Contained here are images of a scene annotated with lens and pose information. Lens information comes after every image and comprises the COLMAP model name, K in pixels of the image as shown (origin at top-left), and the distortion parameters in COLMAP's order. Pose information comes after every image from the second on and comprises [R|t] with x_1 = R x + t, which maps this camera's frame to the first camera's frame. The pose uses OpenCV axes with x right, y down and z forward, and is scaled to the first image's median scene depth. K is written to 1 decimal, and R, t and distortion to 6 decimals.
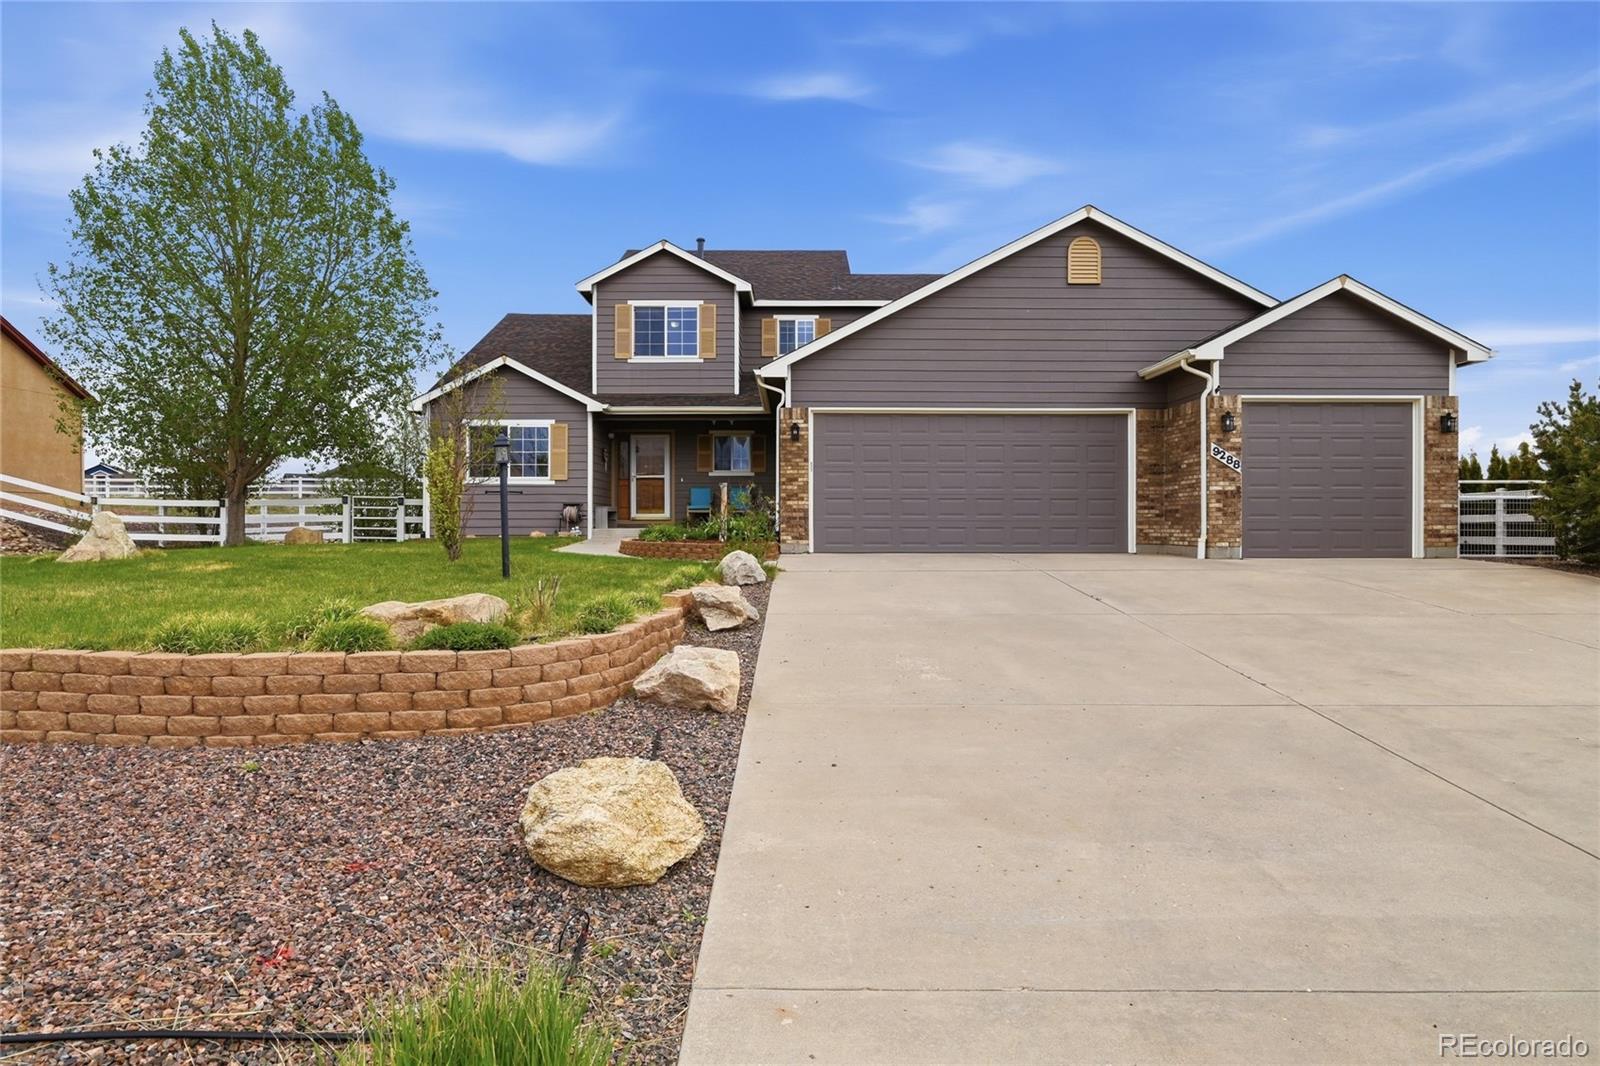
lens RADIAL K [[911.0, 0, 797.3], [0, 911.0, 529.2], [0, 0, 1]] dist [-0.002071, 0.000005]
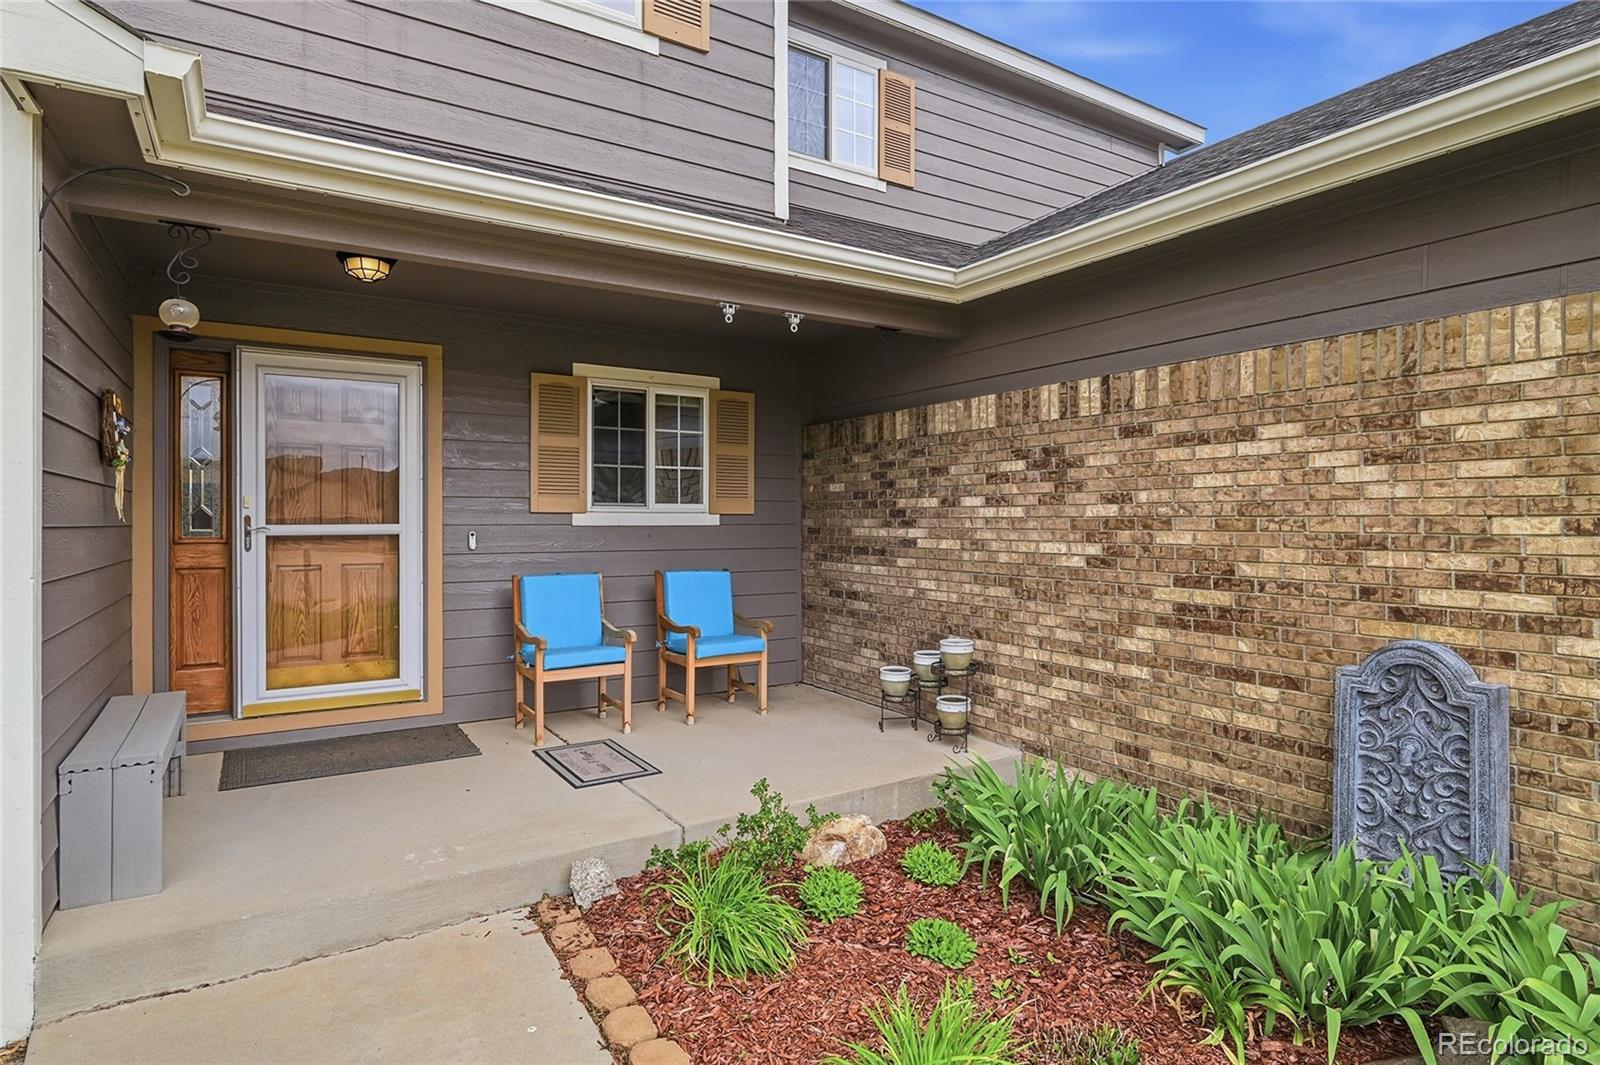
lens RADIAL K [[843.1, 0, 802.0], [0, 843.1, 531.3], [0, 0, 1]] dist [0.003808, 0.000257]
pose [[0.851529, -0.006863, 0.524263, -0.187484], [0.003867, 0.999969, 0.006809, -0.062963], [-0.524294, -0.003770, 0.851529, 0.803420]]
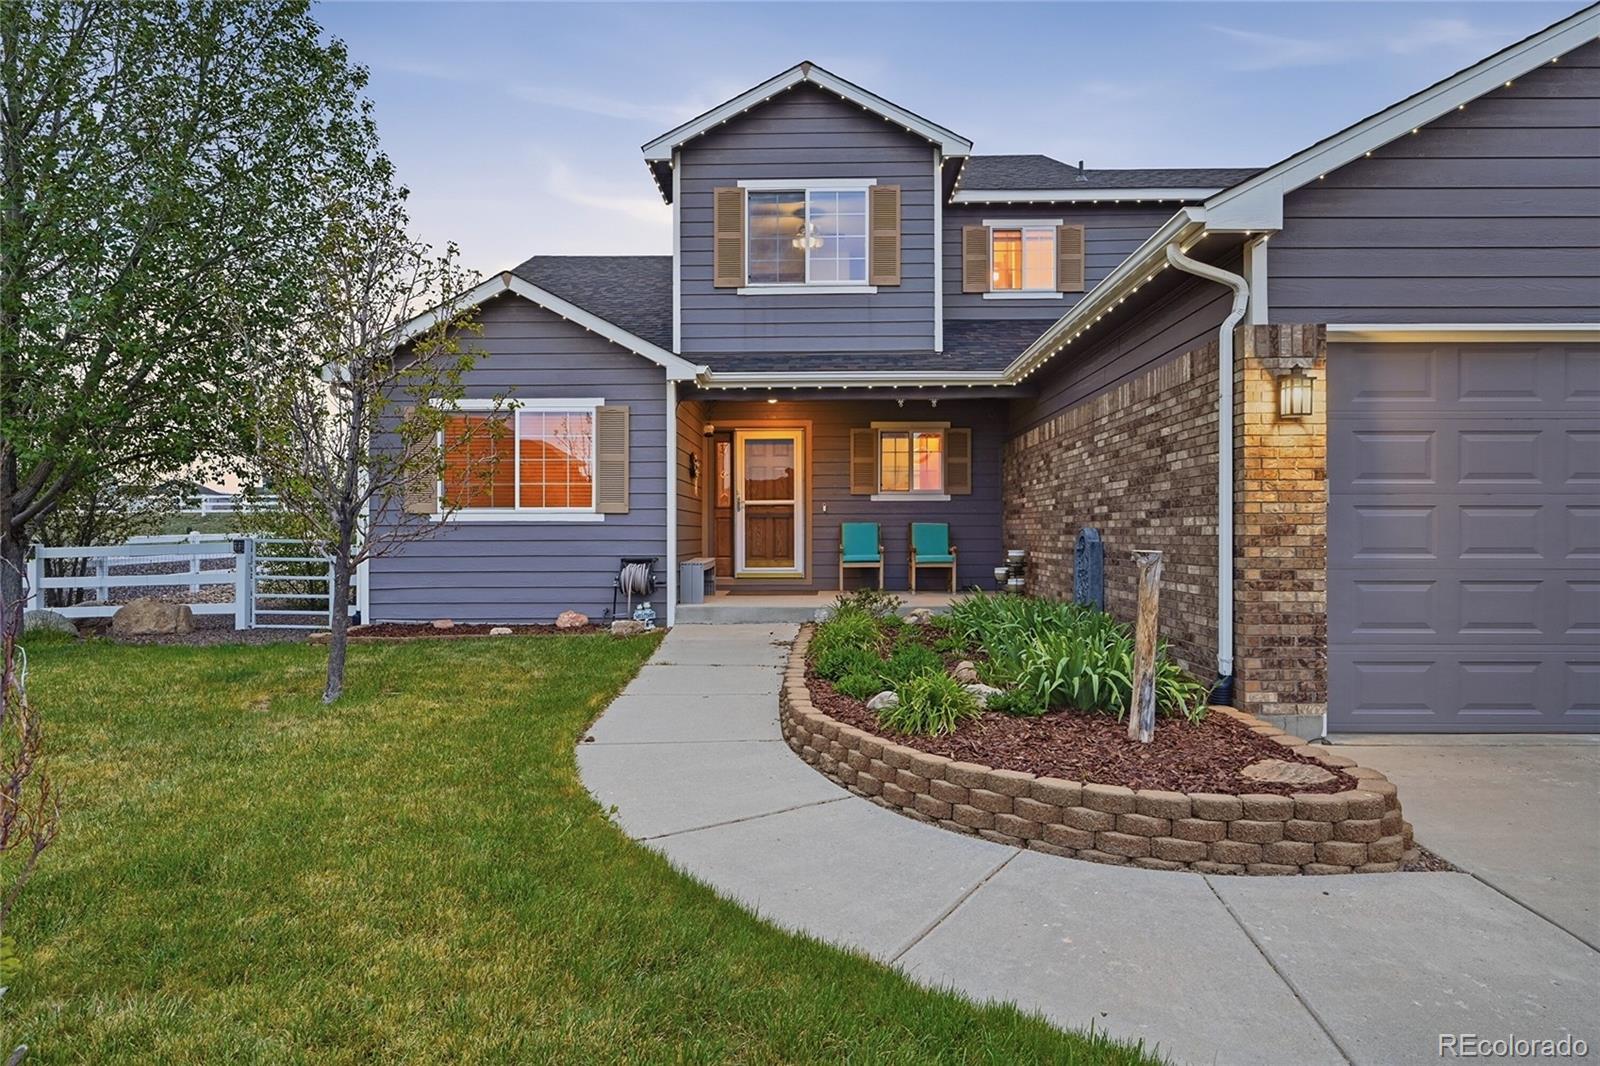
lens RADIAL K [[843.1, 0, 802.3], [0, 843.1, 531.9], [0, 0, 1]] dist [0.003808, 0.000257]
pose [[0.999518, -0.002119, -0.030988, -0.134142], [0.002007, 0.999991, -0.003662, -0.040017], [0.030995, 0.003598, 0.999513, 0.505695]]
